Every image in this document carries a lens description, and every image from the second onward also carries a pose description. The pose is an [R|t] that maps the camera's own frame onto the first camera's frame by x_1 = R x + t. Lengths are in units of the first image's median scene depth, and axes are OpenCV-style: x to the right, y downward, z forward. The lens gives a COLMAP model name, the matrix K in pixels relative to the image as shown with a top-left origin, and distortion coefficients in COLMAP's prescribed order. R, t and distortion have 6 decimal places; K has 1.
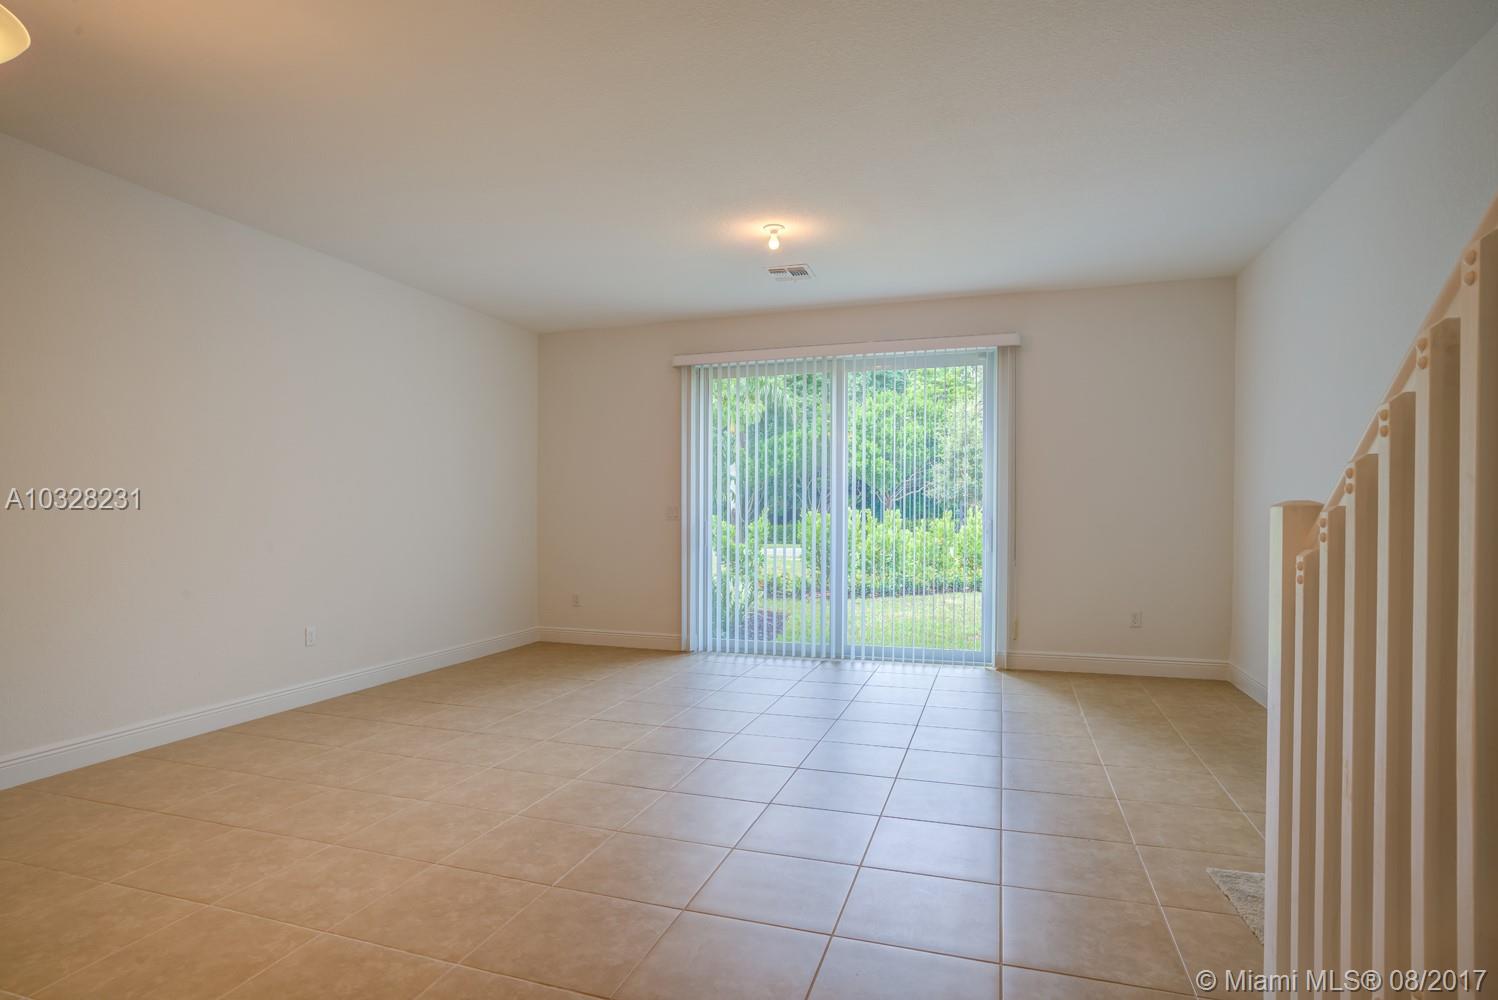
lens RADIAL K [[777.2, 0, 750.1], [0, 777.2, 510.0], [0, 0, 1]] dist [-0.032341, 0.006422]
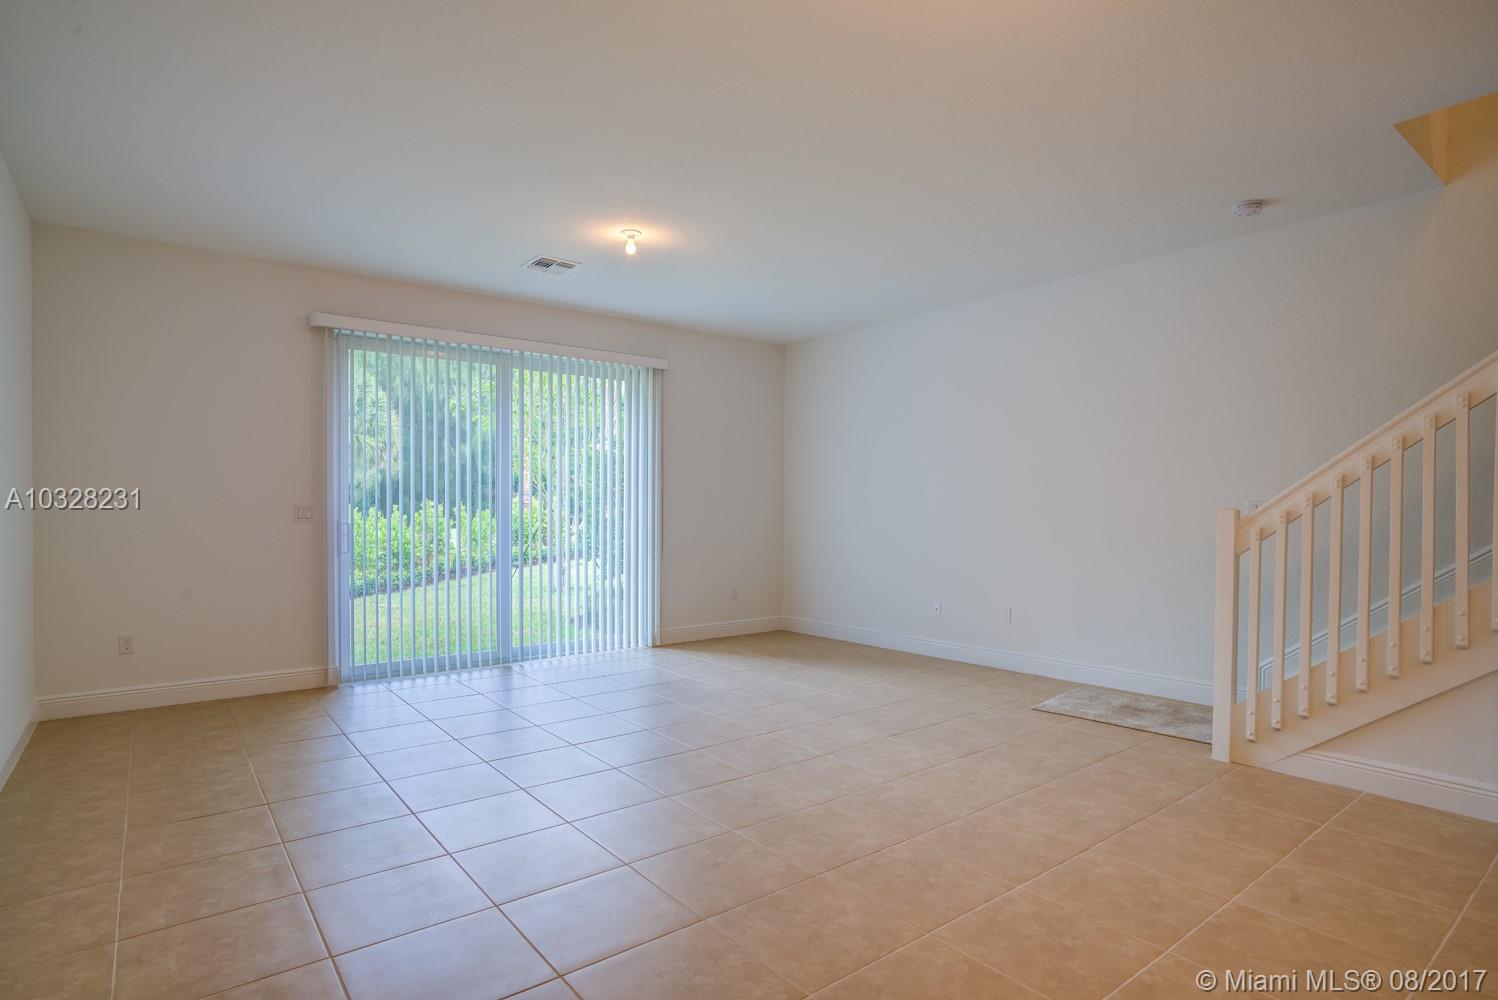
lens RADIAL K [[777.2, 0, 742.4], [0, 777.2, 514.3], [0, 0, 1]] dist [-0.032341, 0.006422]
pose [[0.557873, -0.006312, 0.829902, -0.532795], [-0.002071, 0.999957, 0.008998, -0.003093], [-0.829923, -0.006739, 0.557837, 0.223162]]
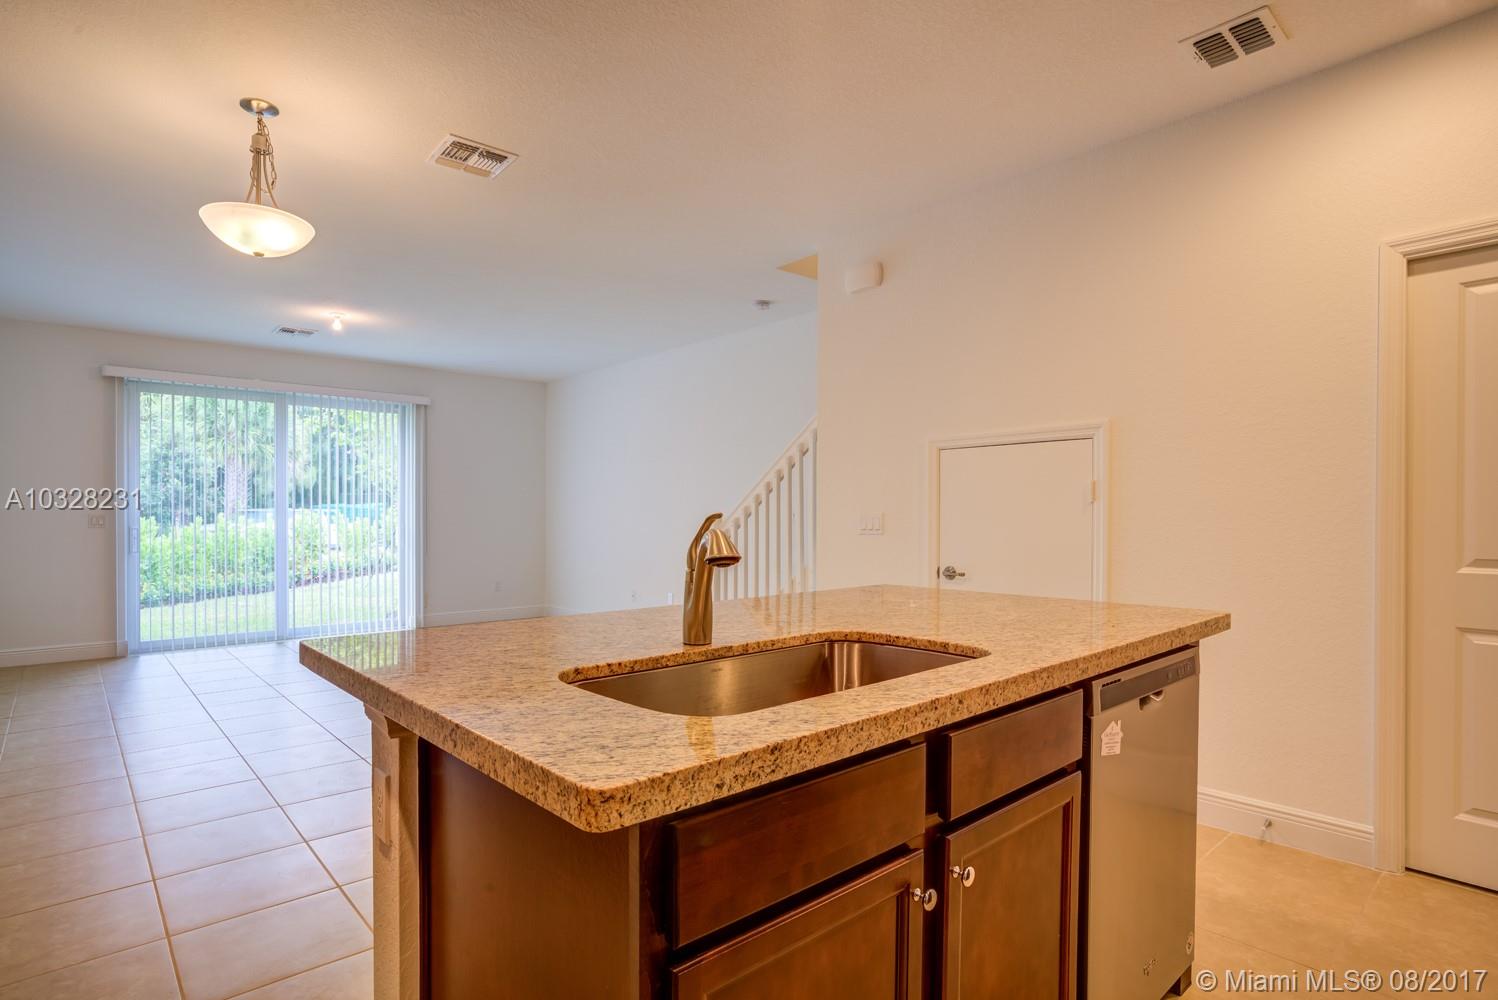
lens RADIAL K [[777.2, 0, 750.2], [0, 777.2, 515.0], [0, 0, 1]] dist [-0.032341, 0.006422]
pose [[0.492522, -0.000023, 0.870300, -0.580436], [0.000521, 1.000000, -0.000269, -0.004048], [-0.870300, 0.000586, 0.492522, -0.229745]]
